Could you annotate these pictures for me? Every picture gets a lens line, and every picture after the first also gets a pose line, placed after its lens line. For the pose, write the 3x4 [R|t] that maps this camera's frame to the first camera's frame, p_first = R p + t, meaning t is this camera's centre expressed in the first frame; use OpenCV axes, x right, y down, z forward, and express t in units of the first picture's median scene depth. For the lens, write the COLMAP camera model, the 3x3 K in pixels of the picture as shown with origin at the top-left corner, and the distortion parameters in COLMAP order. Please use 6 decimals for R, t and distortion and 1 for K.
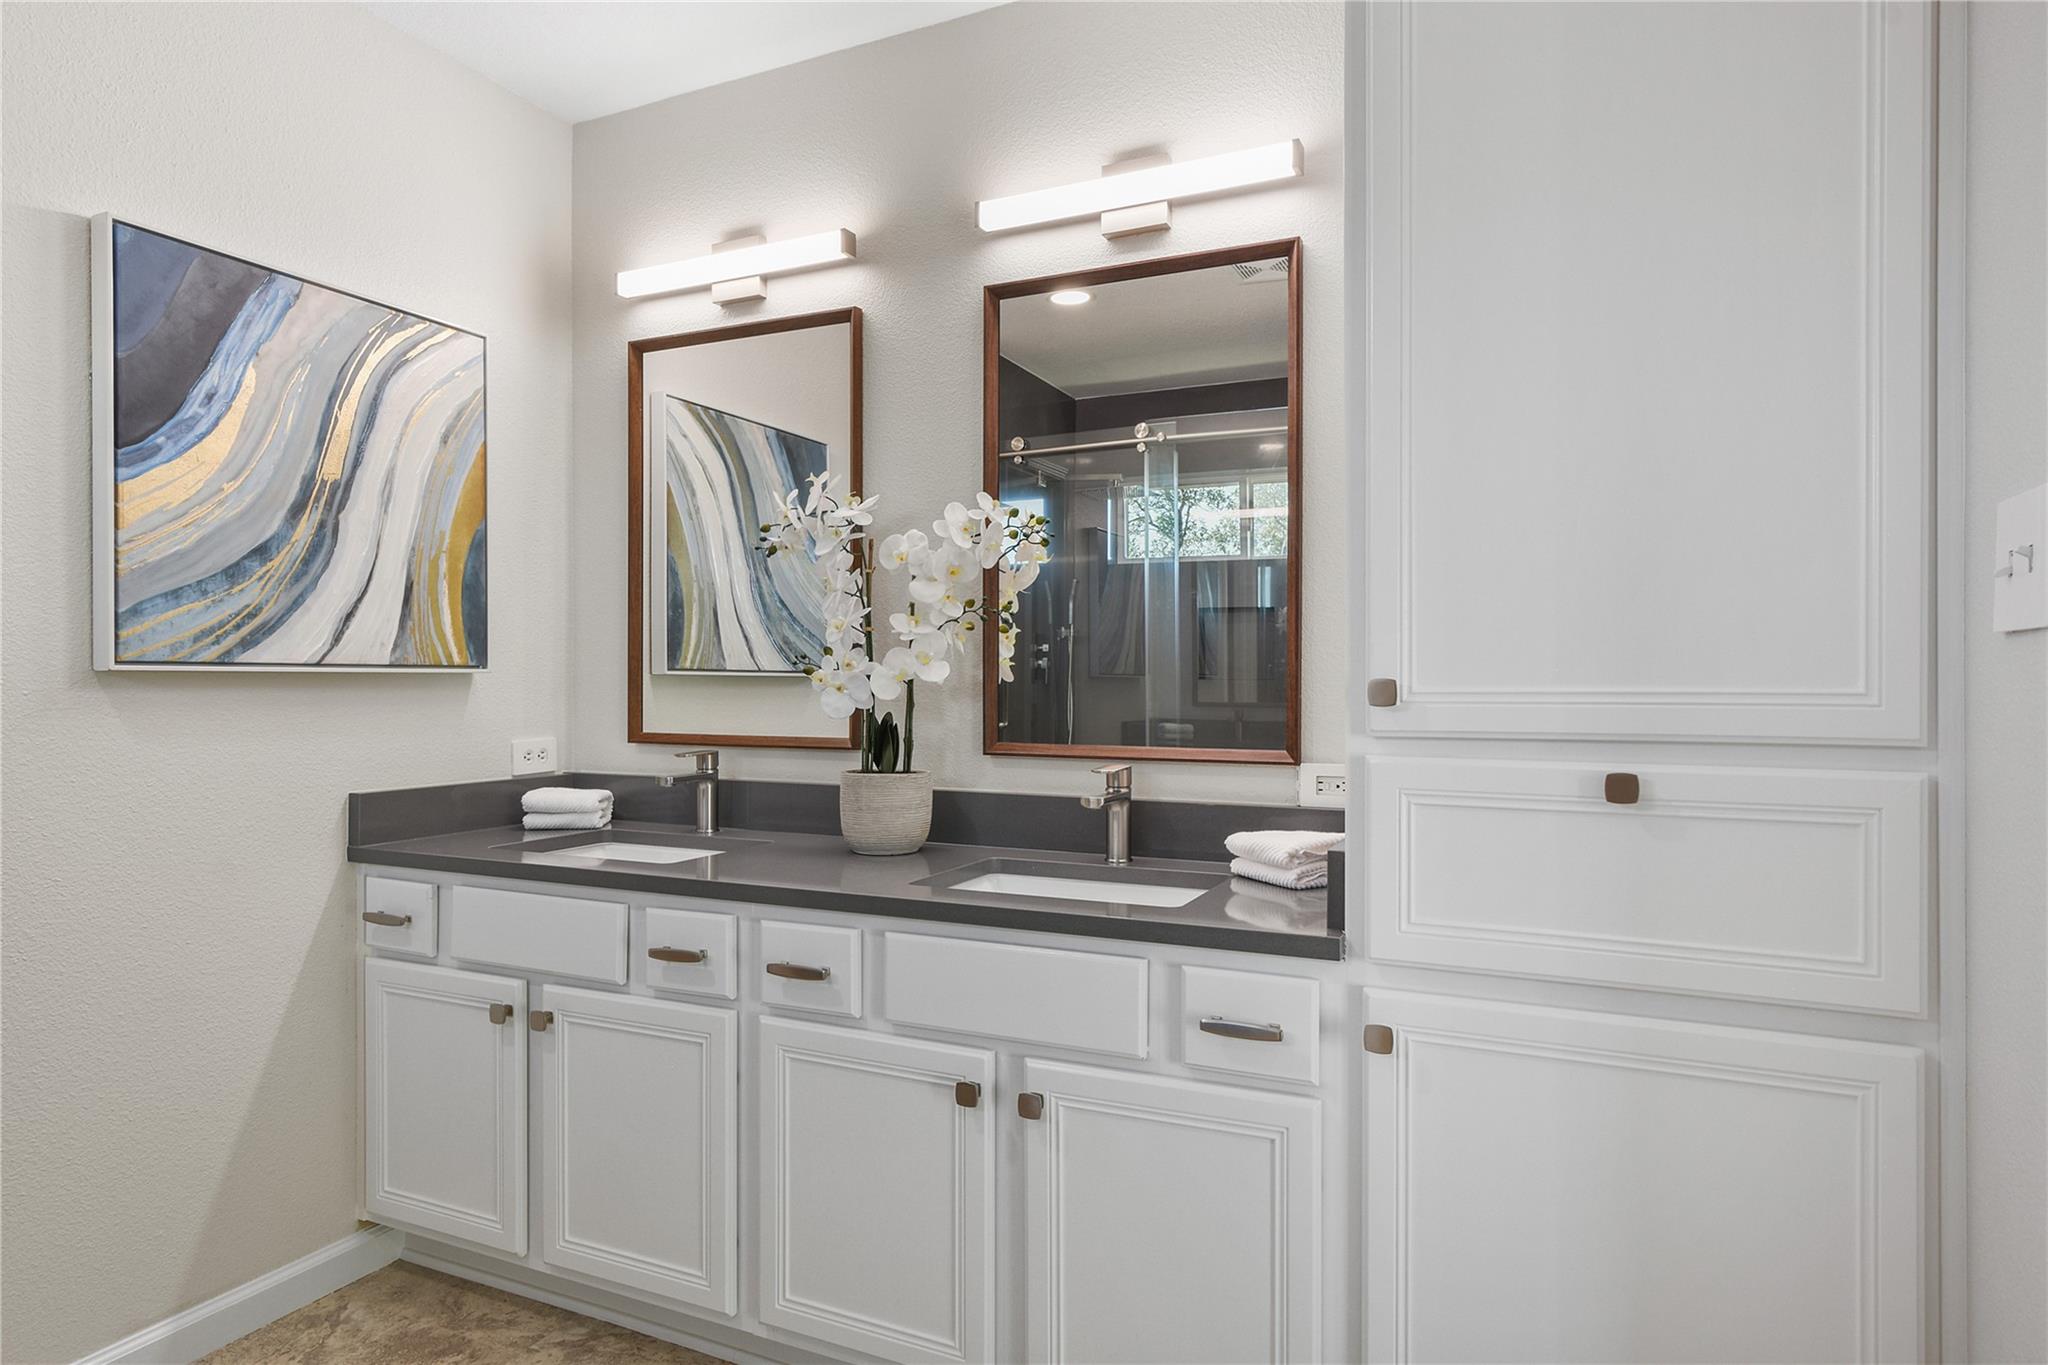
lens RADIAL K [[1168.7, 0, 1012.1], [0, 1168.7, 684.1], [0, 0, 1]] dist [-0.001472, 0.004807]
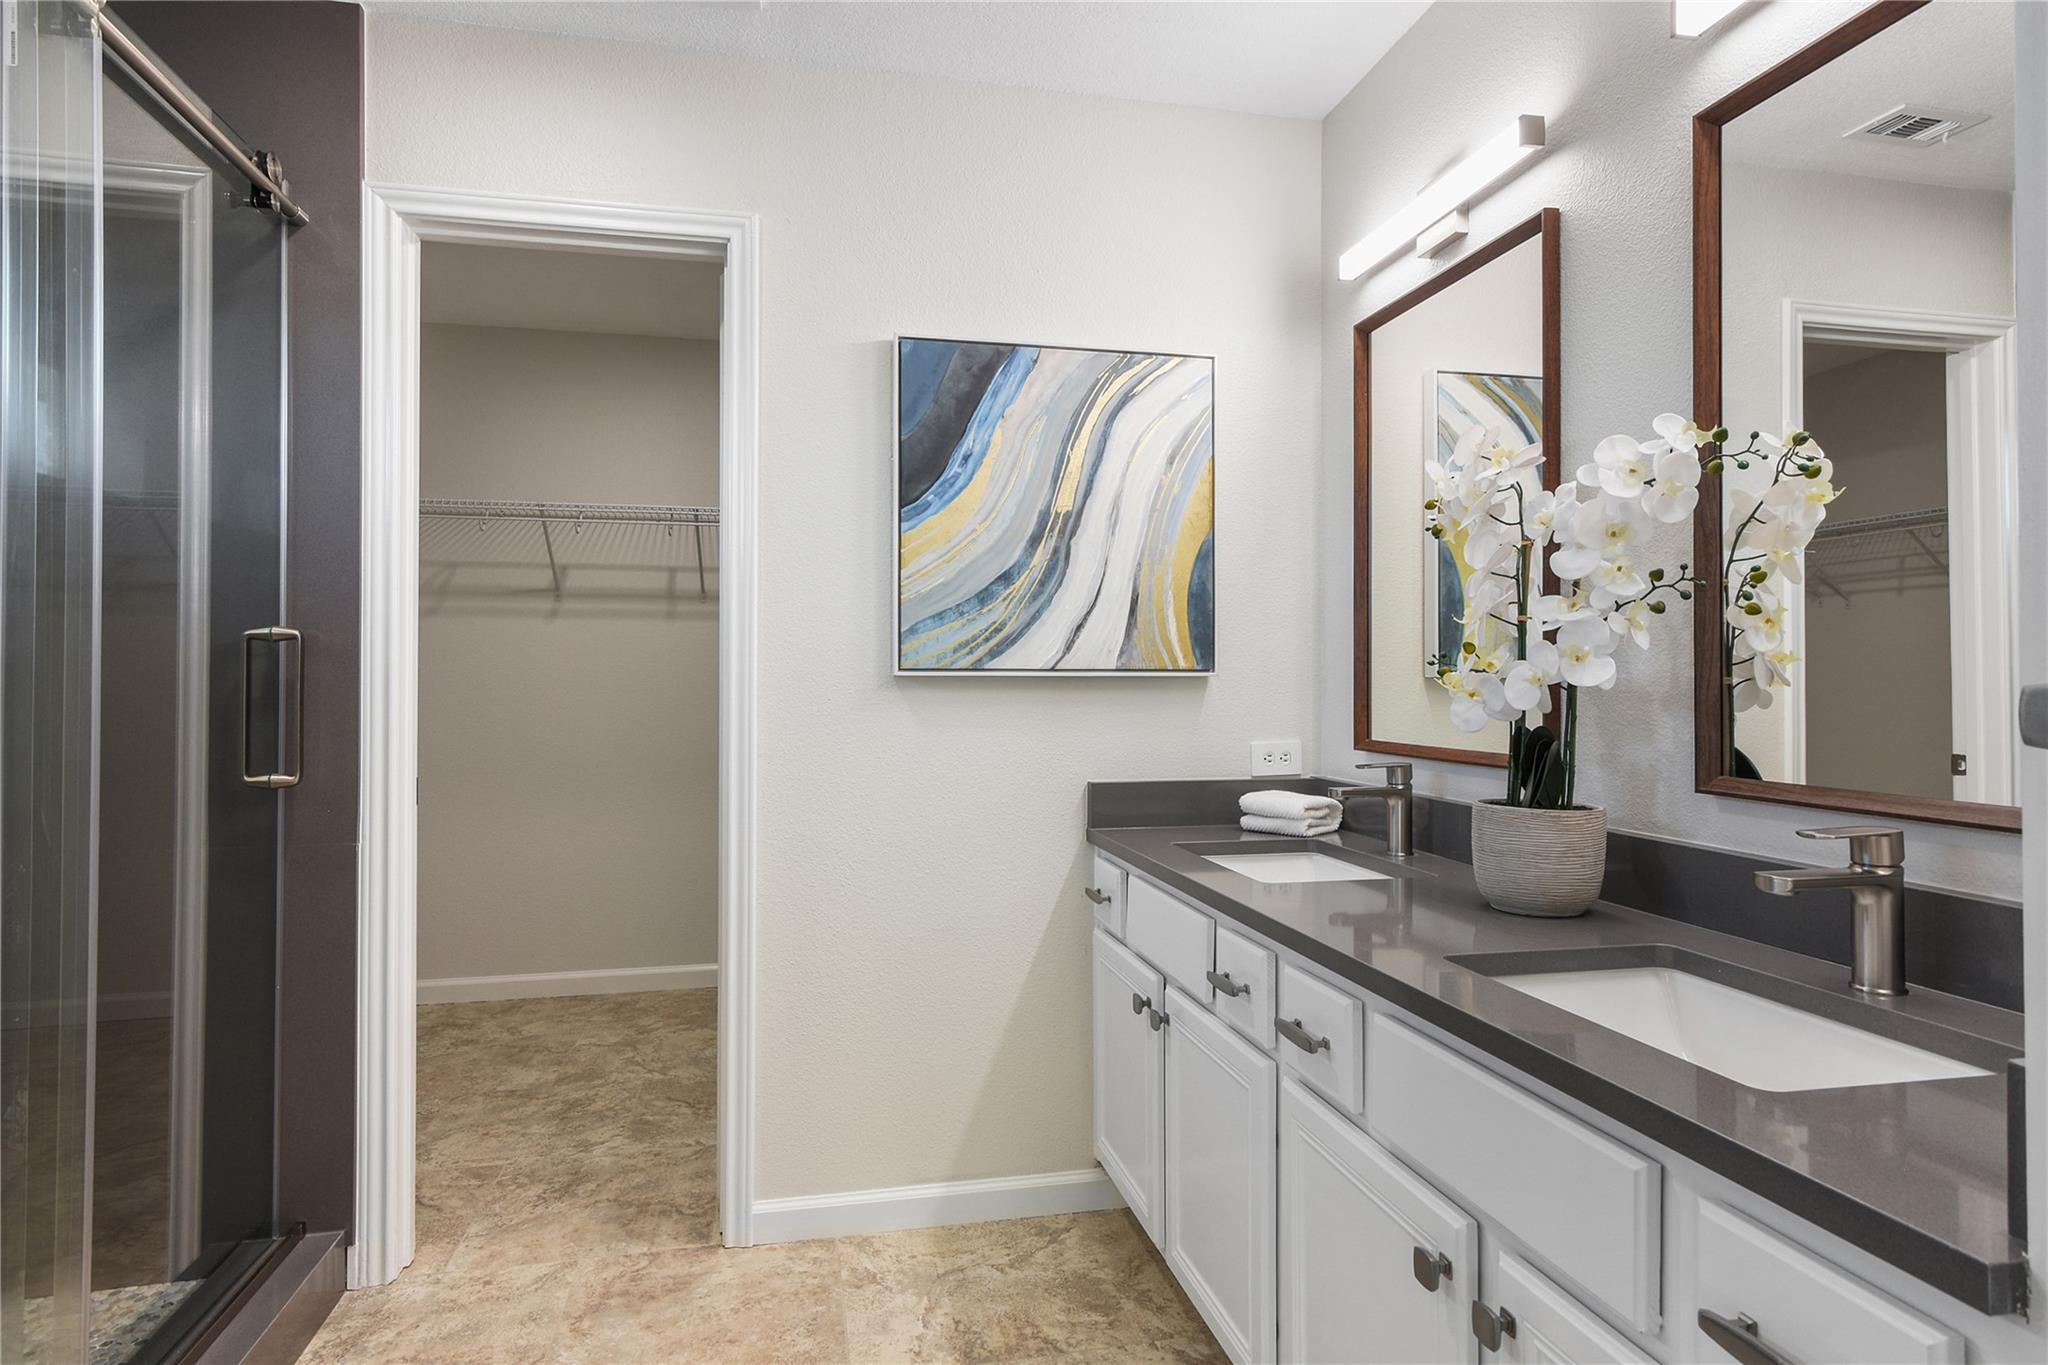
lens RADIAL K [[1102.6, 0, 1020.9], [0, 1102.6, 670.4], [0, 0, 1]] dist [0.005614, -0.001188]
pose [[0.608457, -0.008121, -0.793545, 0.264405], [-0.002380, 0.999924, -0.012057, -0.002689], [0.793583, 0.009225, 0.608392, 0.299748]]
